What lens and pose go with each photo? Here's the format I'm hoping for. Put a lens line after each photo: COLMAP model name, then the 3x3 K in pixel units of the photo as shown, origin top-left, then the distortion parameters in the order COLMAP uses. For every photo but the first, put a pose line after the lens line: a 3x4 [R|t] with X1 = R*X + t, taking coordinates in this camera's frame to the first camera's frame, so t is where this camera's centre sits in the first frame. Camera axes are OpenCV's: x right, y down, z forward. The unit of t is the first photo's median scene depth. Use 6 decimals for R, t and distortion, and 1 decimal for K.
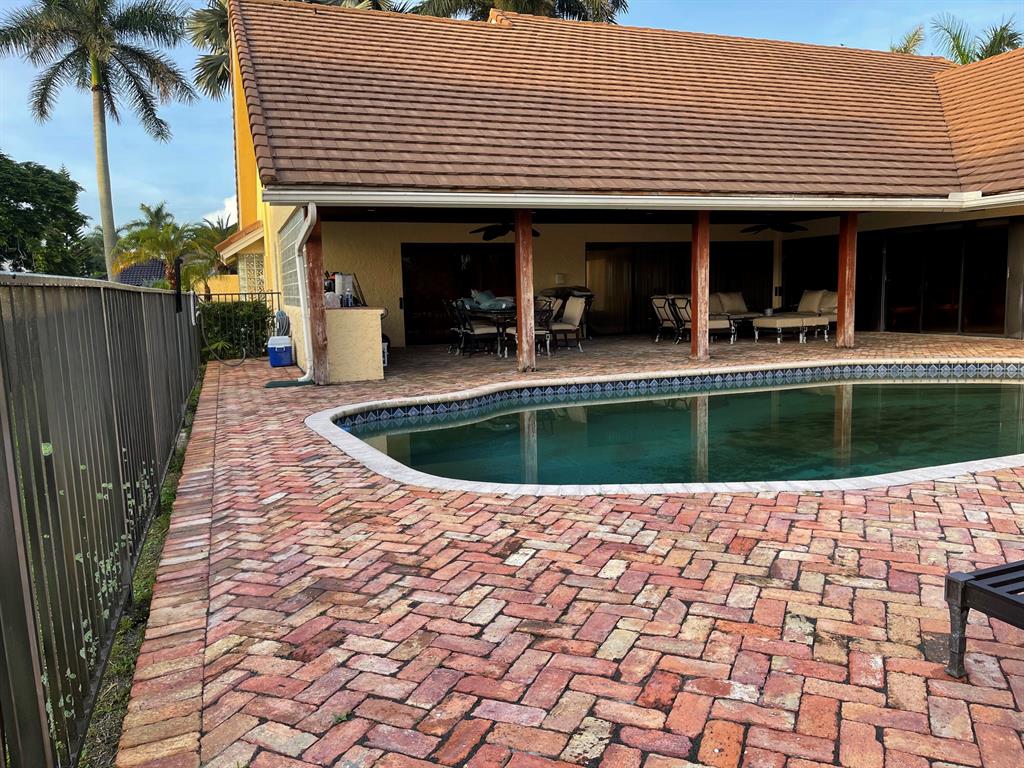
lens RADIAL K [[773.3, 0, 516.7], [0, 773.3, 400.1], [0, 0, 1]] dist [0.053747, -0.073863]
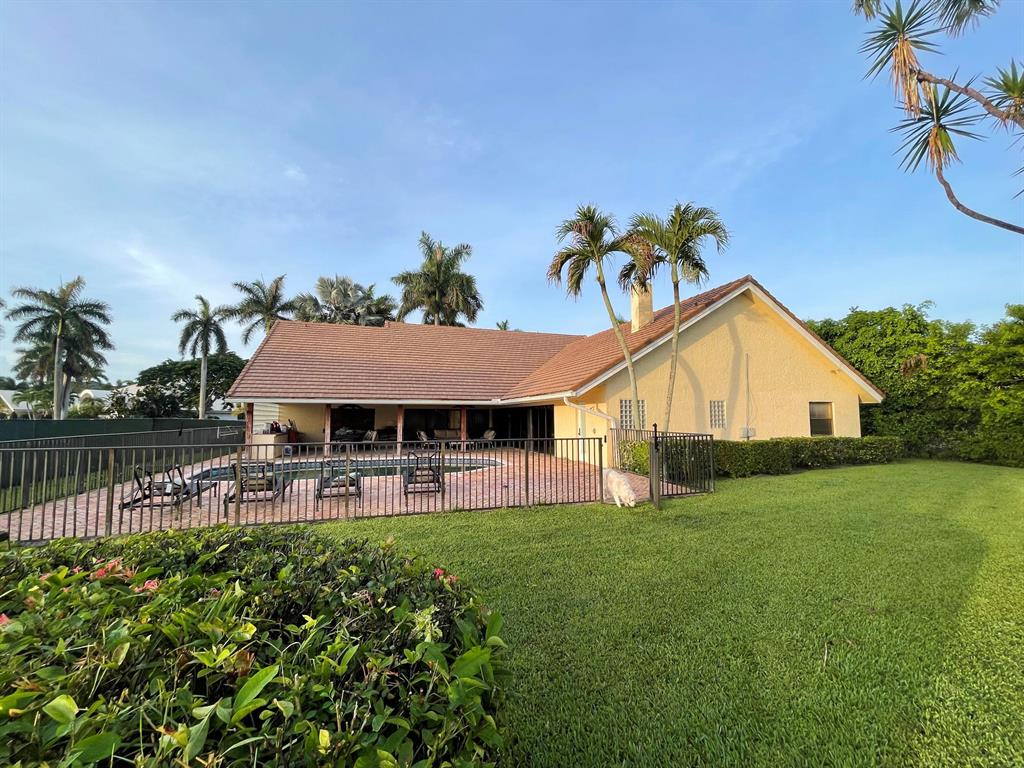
lens RADIAL K [[413.1, 0, 507.6], [0, 413.1, 388.6], [0, 0, 1]] dist [0.002281, -0.000537]
pose [[0.999367, 0.020941, -0.028760, 0.839305], [-0.026515, 0.977409, -0.209687, 0.019804], [0.023720, 0.210316, 0.977346, -0.631358]]
